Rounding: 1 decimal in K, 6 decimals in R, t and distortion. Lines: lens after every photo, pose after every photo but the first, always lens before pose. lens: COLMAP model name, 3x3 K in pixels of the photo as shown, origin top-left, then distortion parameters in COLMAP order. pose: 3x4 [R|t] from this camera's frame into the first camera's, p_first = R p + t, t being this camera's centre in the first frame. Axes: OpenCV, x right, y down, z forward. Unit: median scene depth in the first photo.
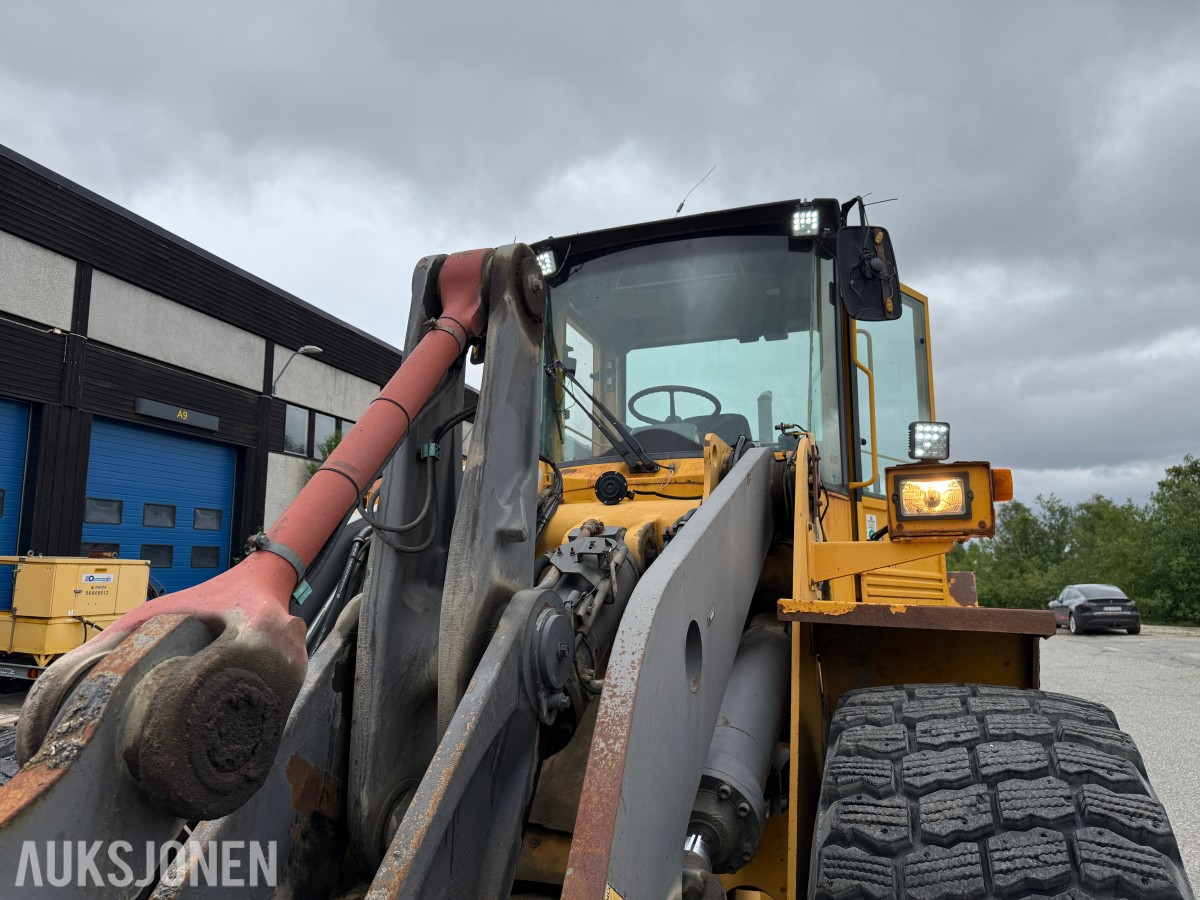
lens RADIAL K [[859.7, 0, 585.4], [0, 859.7, 438.2], [0, 0, 1]] dist [0.059950, -0.066643]
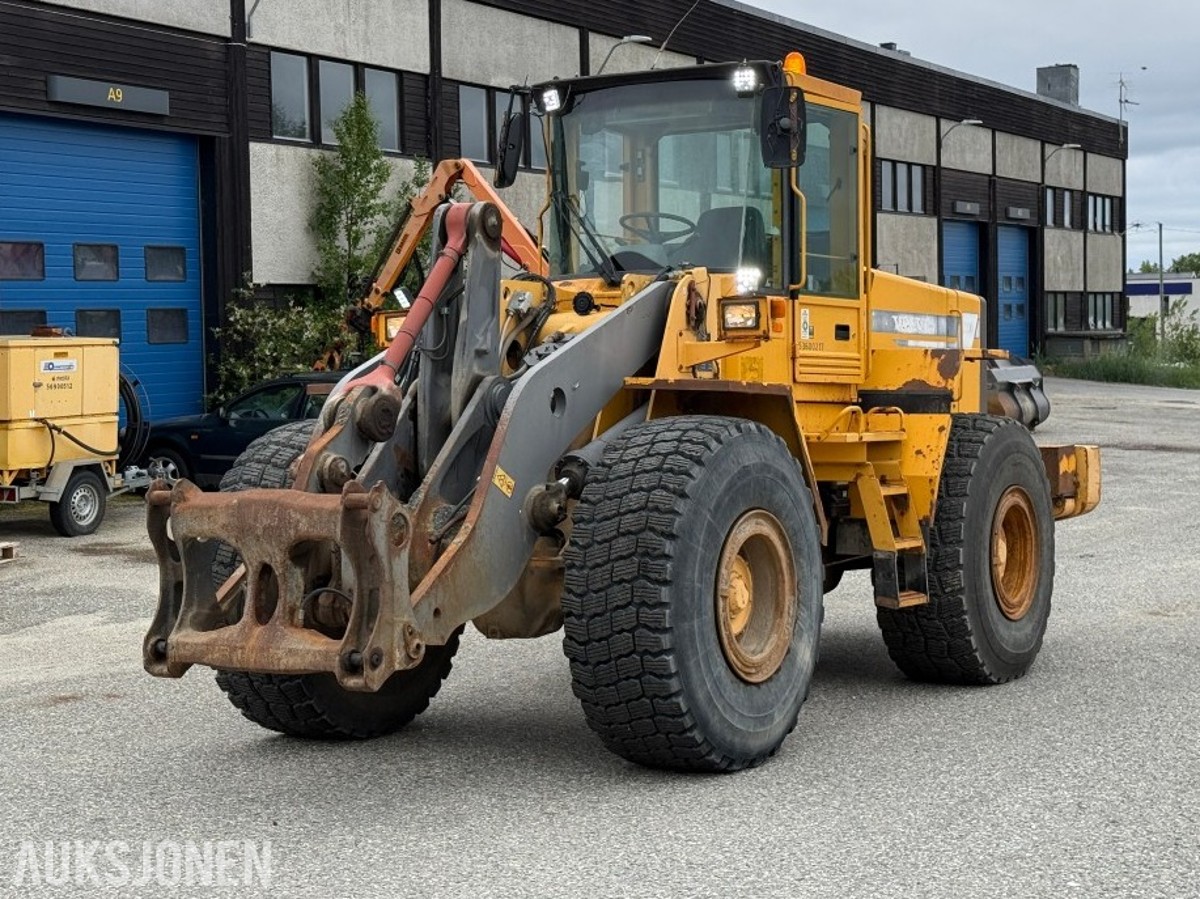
lens RADIAL K [[2416.3, 0, 600.0], [0, 2416.3, 449.5], [0, 0, 1]] dist [-0.057142, -0.052004]
pose [[0.984164, -0.015276, -0.176599, 0.586956], [0.051523, 0.977918, 0.202540, -0.396882], [0.169605, -0.208431, 0.963219, -2.237863]]
